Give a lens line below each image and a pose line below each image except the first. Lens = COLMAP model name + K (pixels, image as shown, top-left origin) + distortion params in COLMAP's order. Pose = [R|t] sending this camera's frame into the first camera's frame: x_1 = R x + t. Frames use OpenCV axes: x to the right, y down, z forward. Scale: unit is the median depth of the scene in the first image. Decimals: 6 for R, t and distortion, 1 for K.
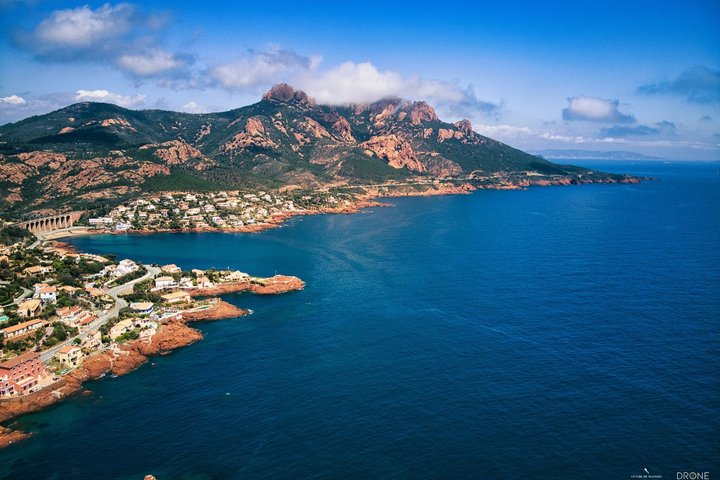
lens RADIAL K [[526.8, 0, 360.0], [0, 526.8, 240.0], [0, 0, 1]] dist [0.125837, -0.221353]
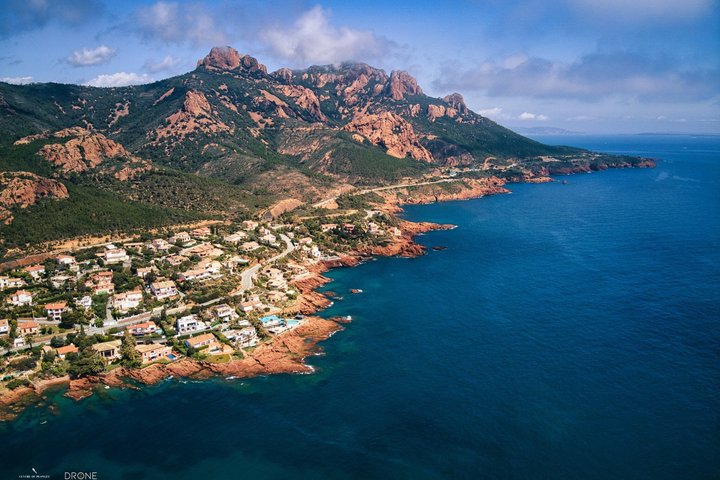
lens RADIAL K [[527.5, 0, 360.0], [0, 527.5, 240.0], [0, 0, 1]] dist [0.072819, -0.167670]
pose [[0.989060, -0.045512, 0.140319, -0.103577], [0.039996, 0.998322, 0.041881, -0.062005], [-0.141989, -0.035811, 0.989220, 0.309588]]
